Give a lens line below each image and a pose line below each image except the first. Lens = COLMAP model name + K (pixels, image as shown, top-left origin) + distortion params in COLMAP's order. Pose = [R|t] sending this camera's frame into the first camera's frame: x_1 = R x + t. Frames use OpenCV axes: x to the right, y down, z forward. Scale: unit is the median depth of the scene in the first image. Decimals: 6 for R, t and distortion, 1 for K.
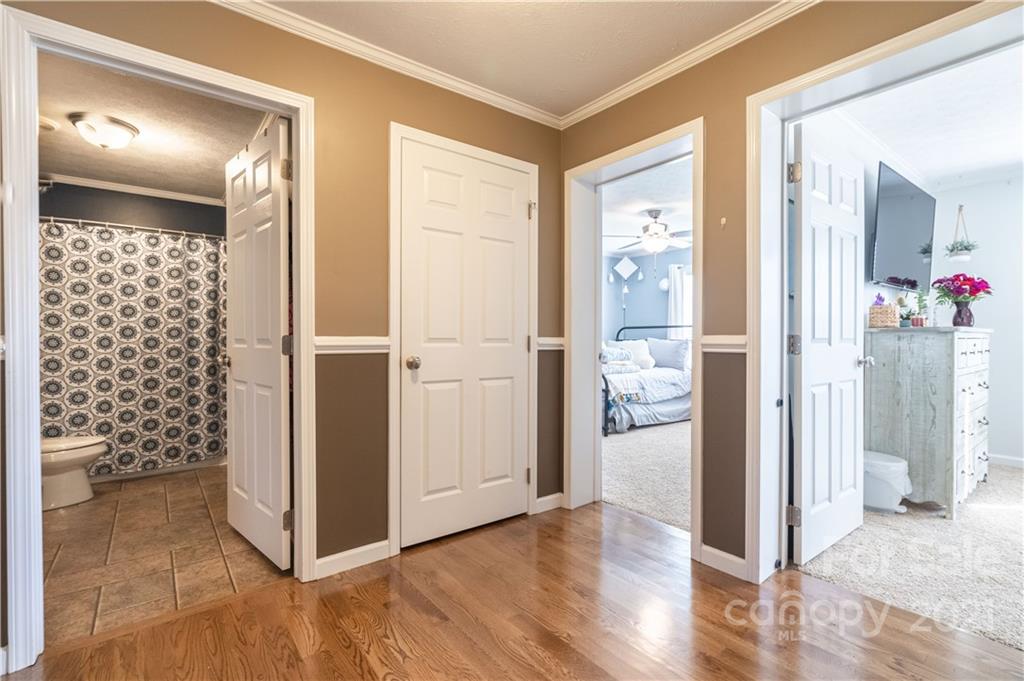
lens RADIAL K [[466.9, 0, 517.3], [0, 466.9, 343.5], [0, 0, 1]] dist [-0.003102, 0.000509]
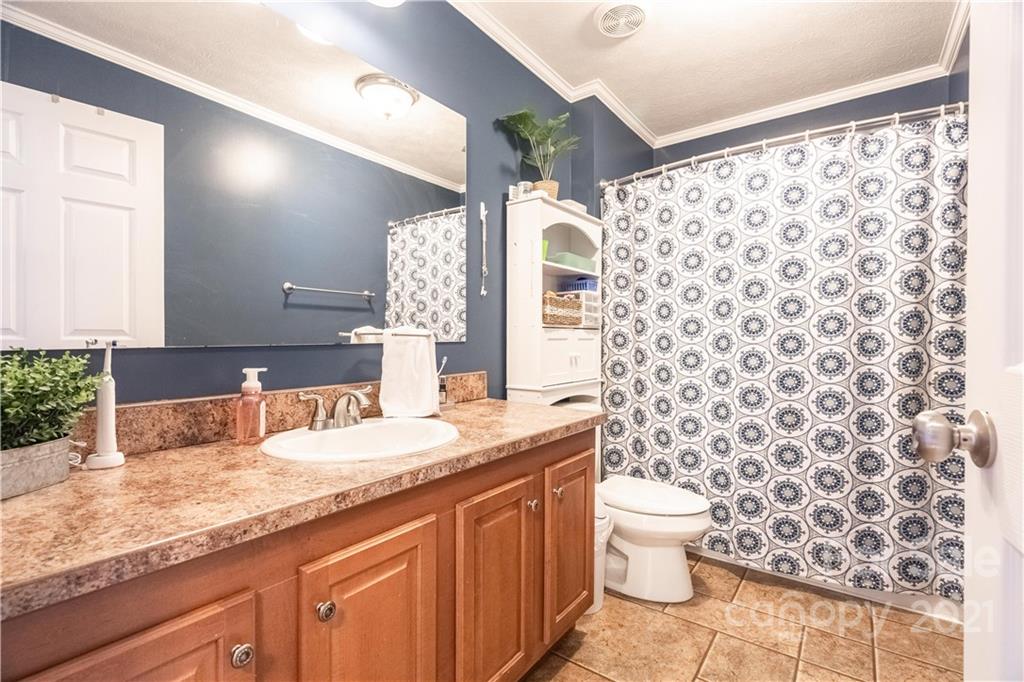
lens RADIAL K [[466.9, 0, 507.3], [0, 466.9, 341.5], [0, 0, 1]] dist [-0.003102, 0.000509]
pose [[0.261257, 0.005426, -0.965254, -0.341401], [-0.007915, 0.999963, 0.003479, -0.003906], [0.965237, 0.006731, 0.261290, 0.533453]]
